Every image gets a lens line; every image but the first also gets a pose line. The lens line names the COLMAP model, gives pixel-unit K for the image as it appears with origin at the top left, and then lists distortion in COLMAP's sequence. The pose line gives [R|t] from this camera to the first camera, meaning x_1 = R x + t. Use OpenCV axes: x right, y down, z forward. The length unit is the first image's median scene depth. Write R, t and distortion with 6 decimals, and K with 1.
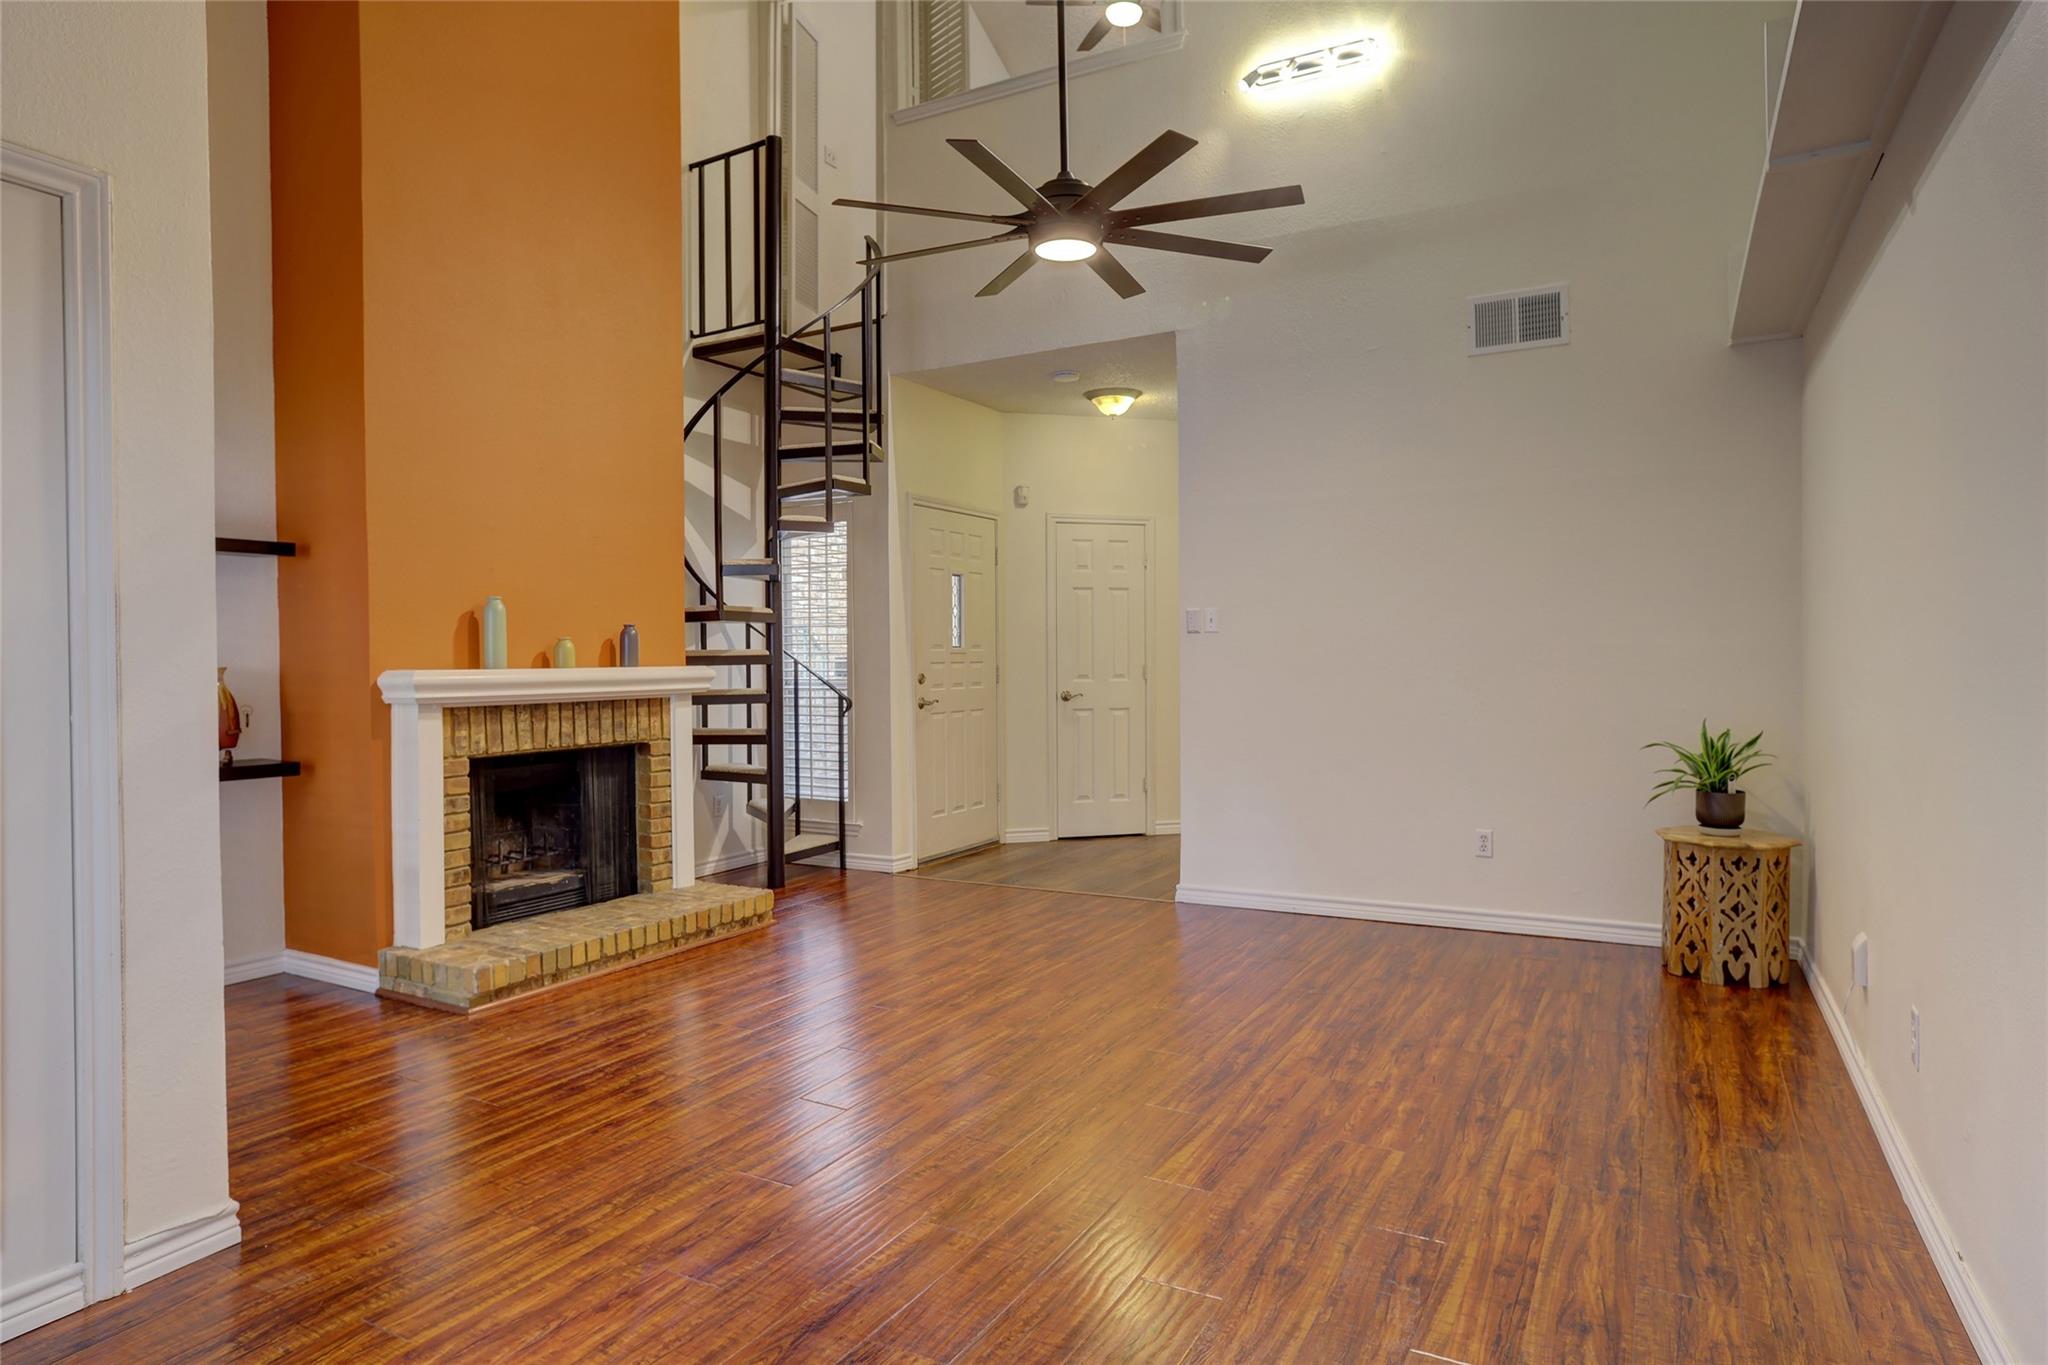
lens RADIAL K [[1152.3, 0, 1014.4], [0, 1152.3, 674.8], [0, 0, 1]] dist [-0.029126, 0.000688]
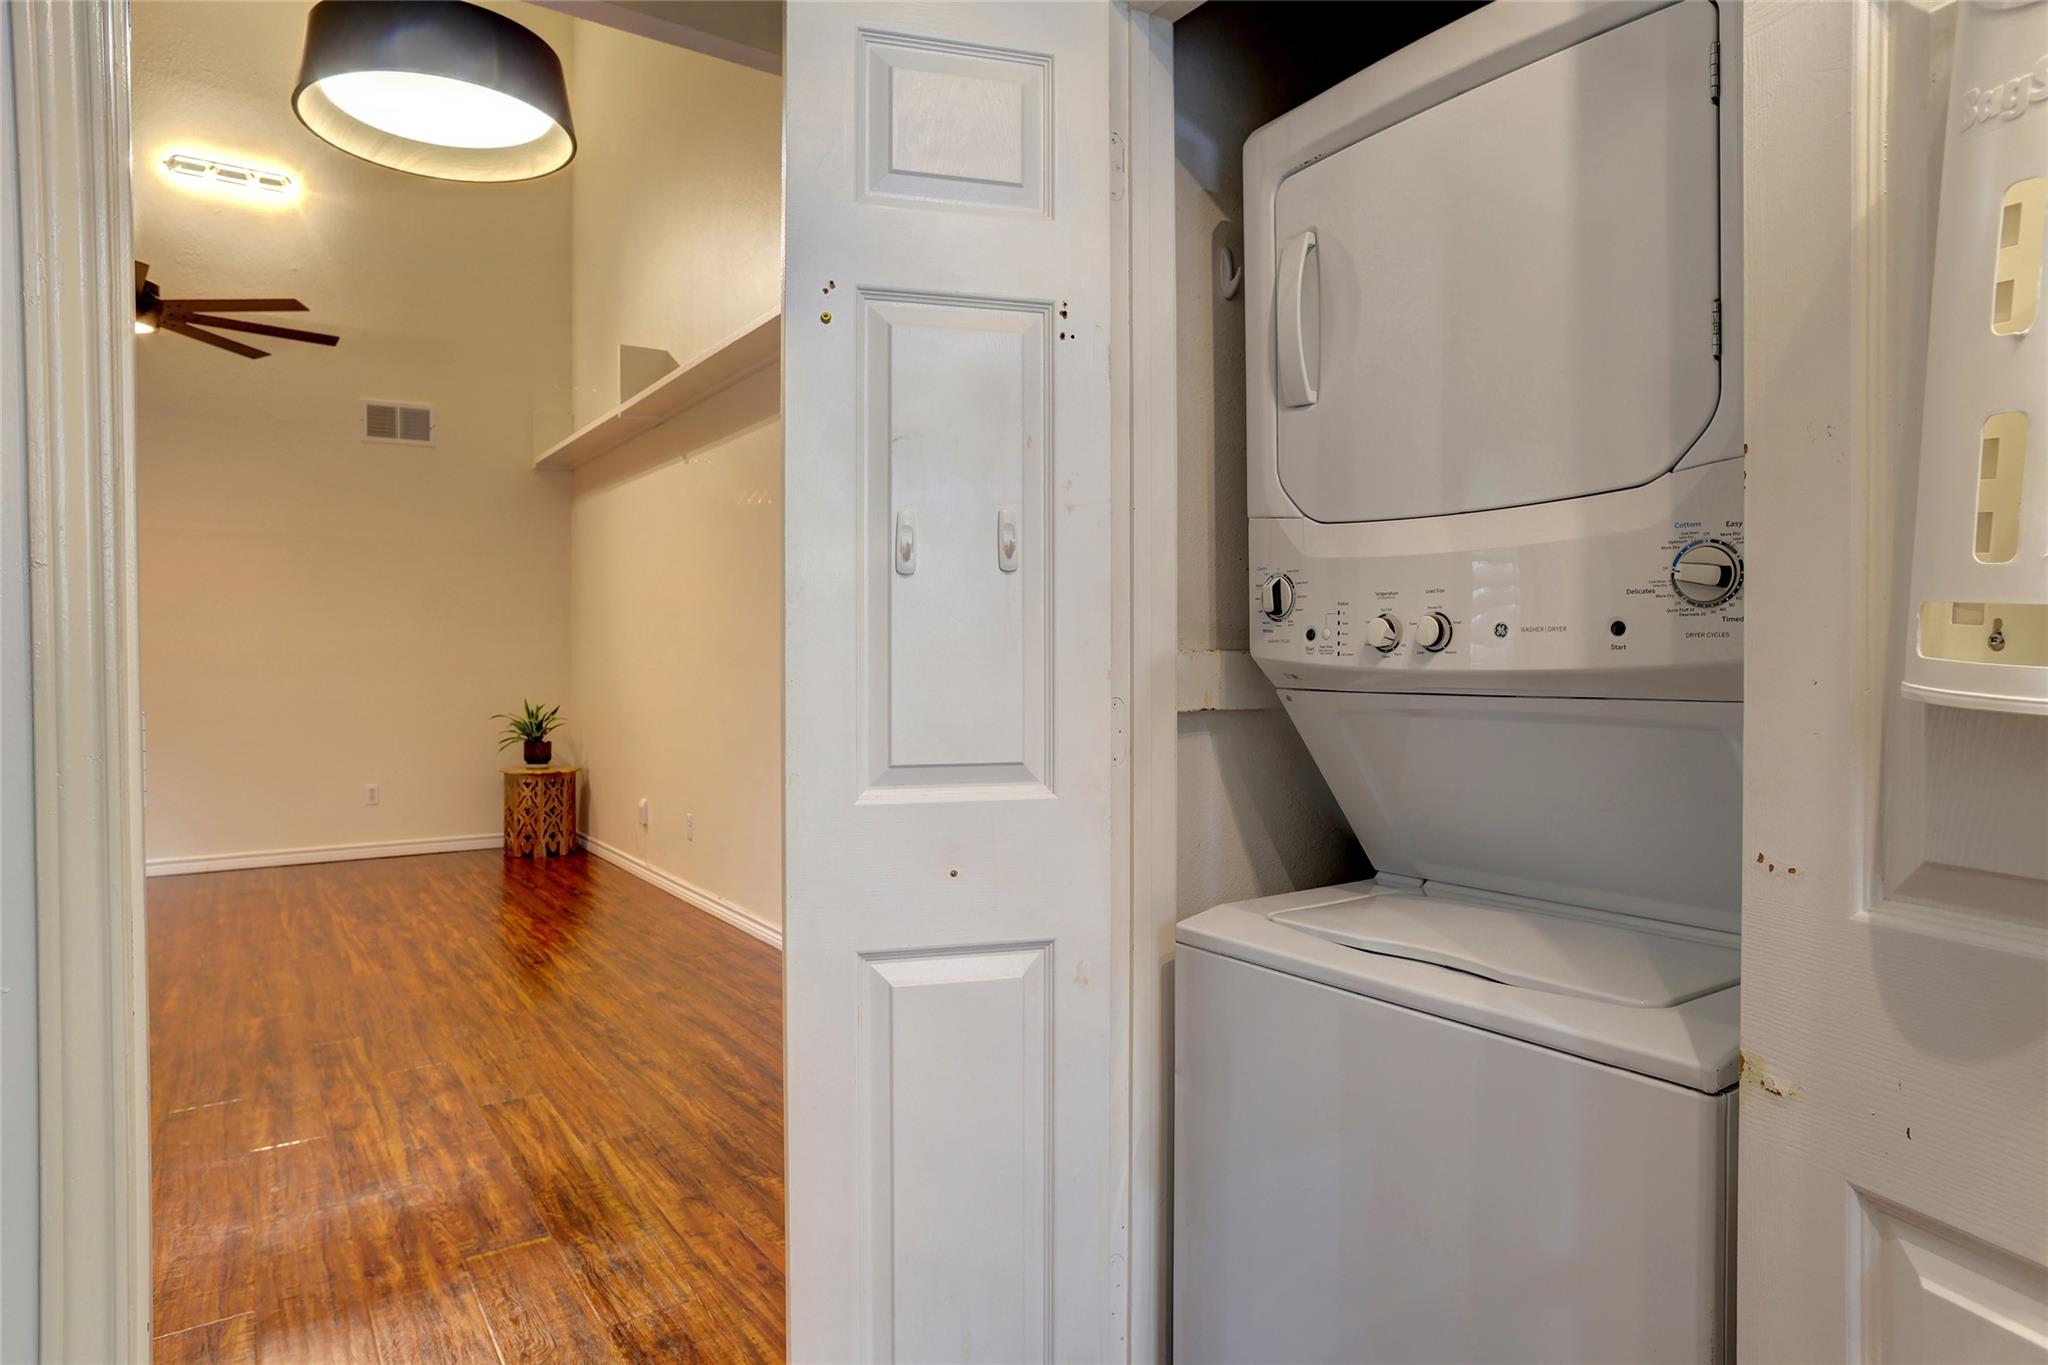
lens RADIAL K [[1152.3, 0, 1022.6], [0, 1152.3, 685.2], [0, 0, 1]] dist [-0.029126, 0.000688]
pose [[0.424454, -0.009904, 0.905395, -0.587386], [0.010592, 0.999926, 0.005972, 0.017603], [-0.905387, 0.007055, 0.424528, -0.342029]]
